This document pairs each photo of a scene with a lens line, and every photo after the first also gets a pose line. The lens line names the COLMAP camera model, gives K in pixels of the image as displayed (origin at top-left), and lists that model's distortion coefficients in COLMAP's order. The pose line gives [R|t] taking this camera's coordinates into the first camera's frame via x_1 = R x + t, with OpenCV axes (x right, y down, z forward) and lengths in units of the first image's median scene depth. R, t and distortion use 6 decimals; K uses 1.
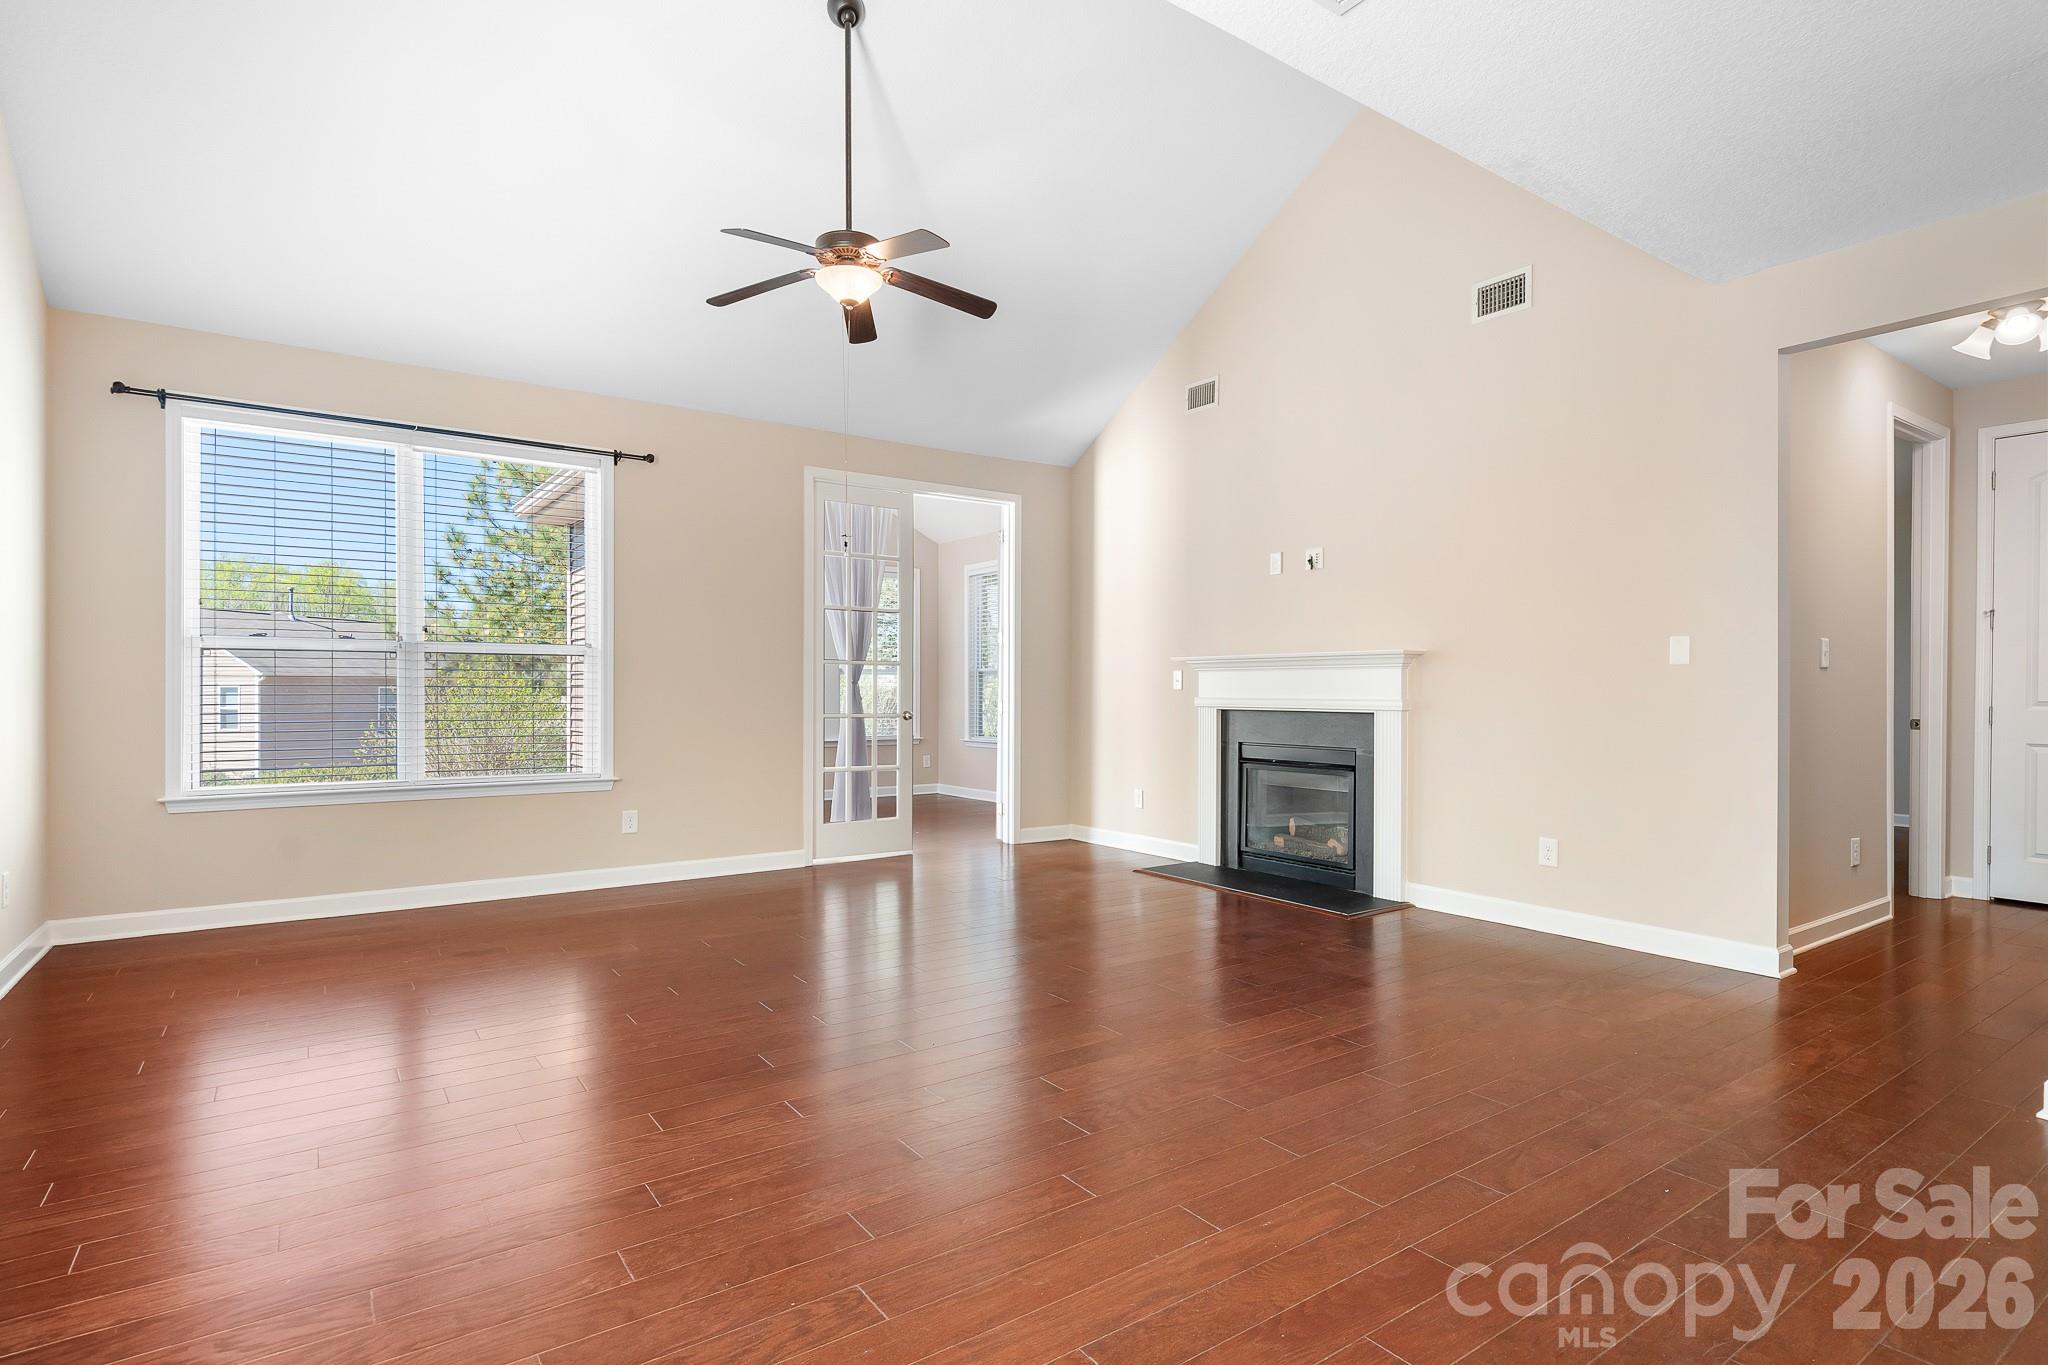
lens RADIAL K [[1040.4, 0, 1030.6], [0, 1040.4, 700.0], [0, 0, 1]] dist [-0.002627, -0.000879]
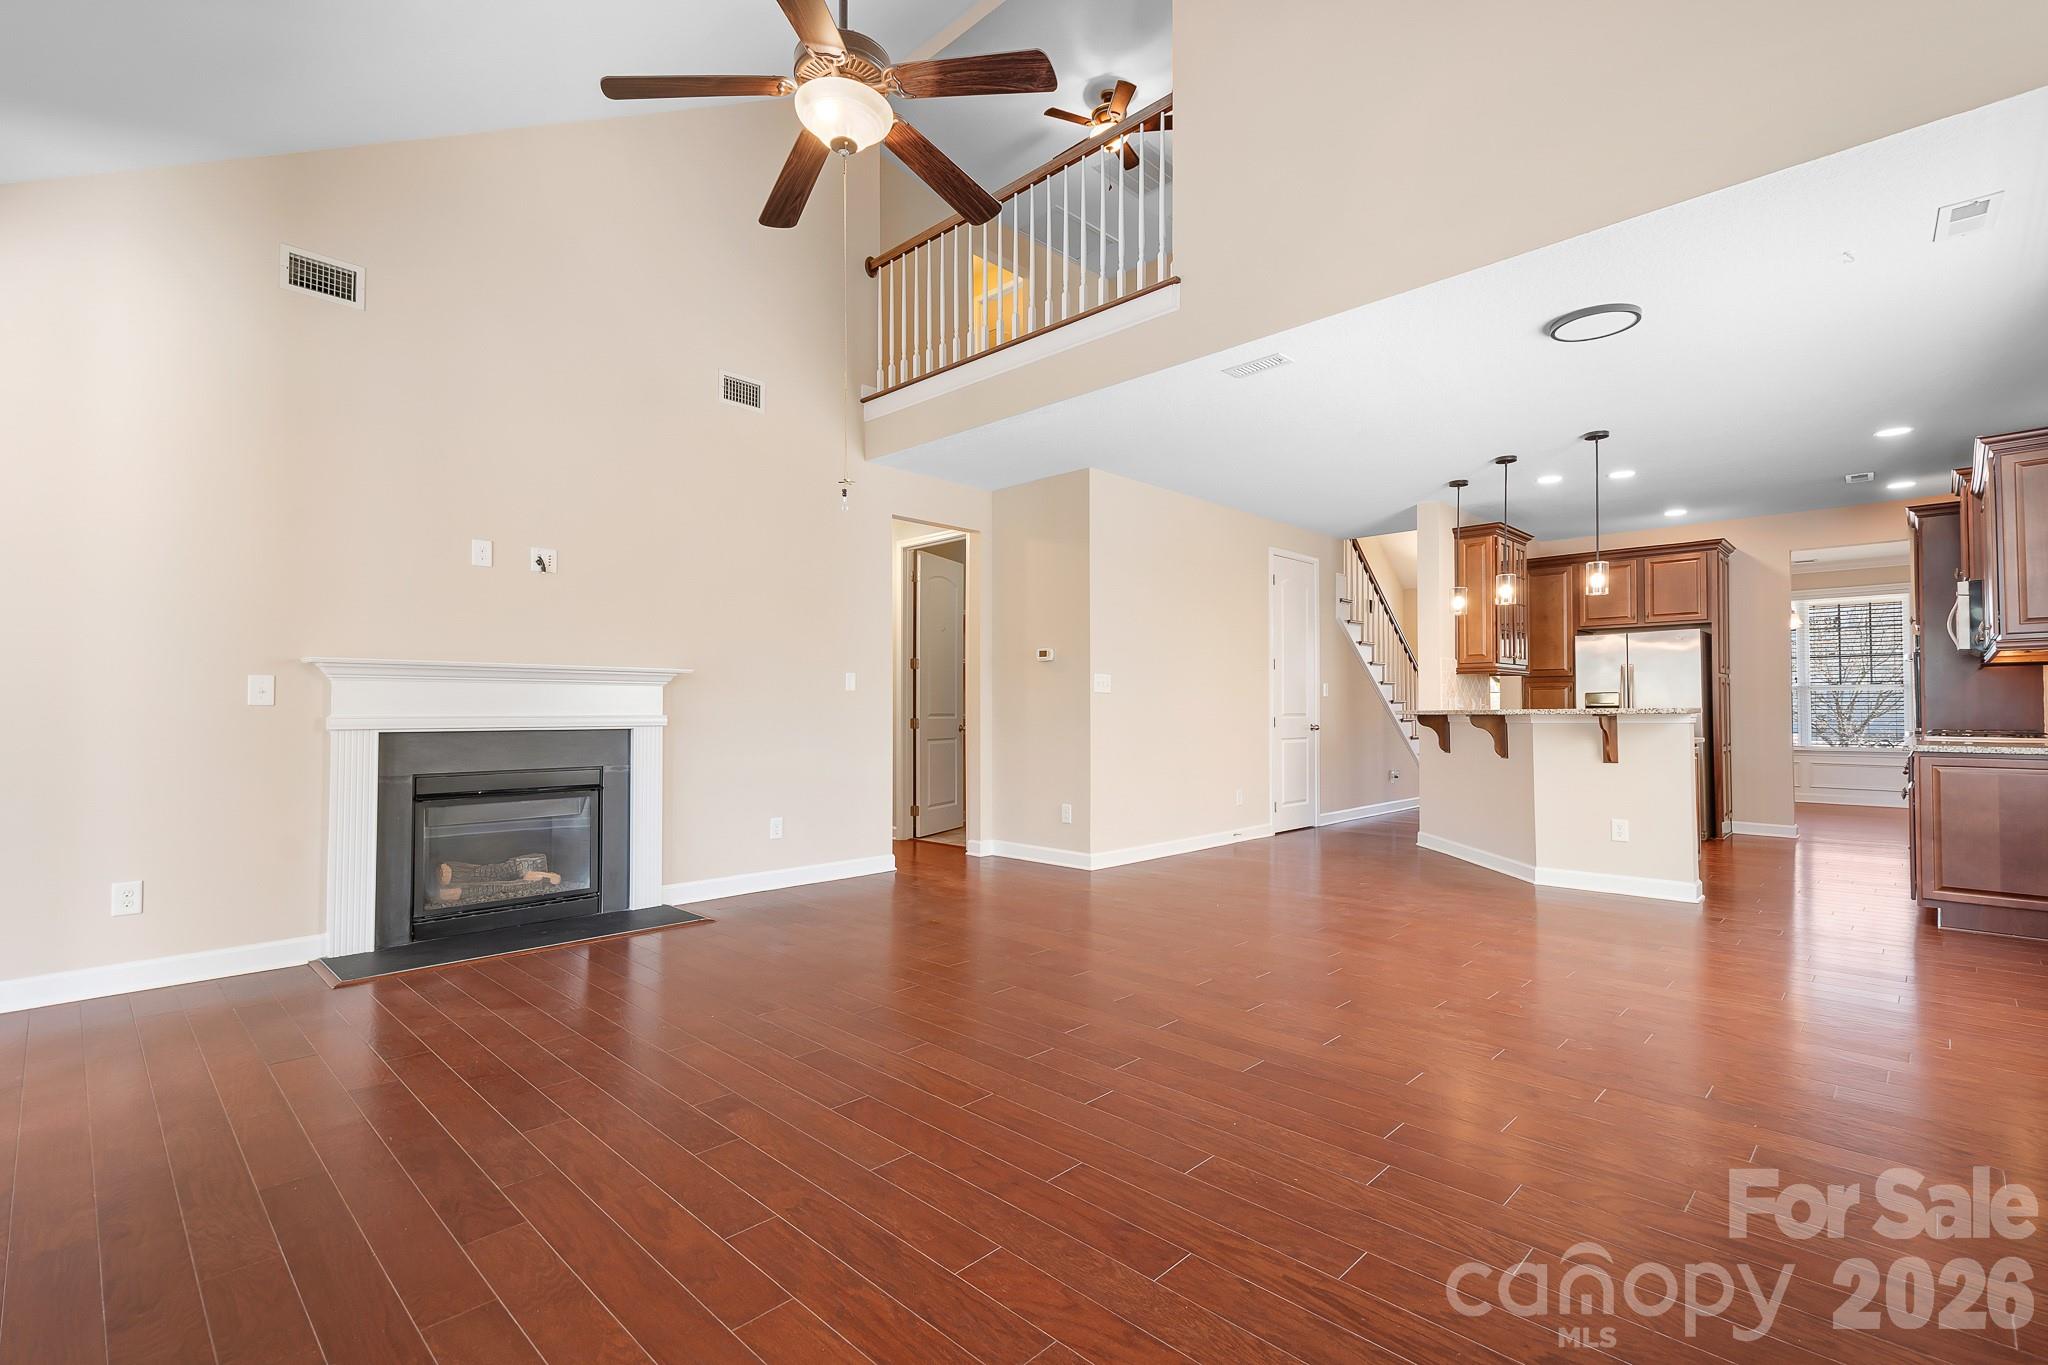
lens RADIAL K [[922.7, 0, 1028.8], [0, 922.7, 693.8], [0, 0, 1]] dist [0.022119, -0.000227]
pose [[-0.188504, 0.015591, 0.981949, -0.598189], [0.008268, 0.999864, -0.014288, -0.005526], [-0.982038, 0.005425, -0.188607, 0.743561]]
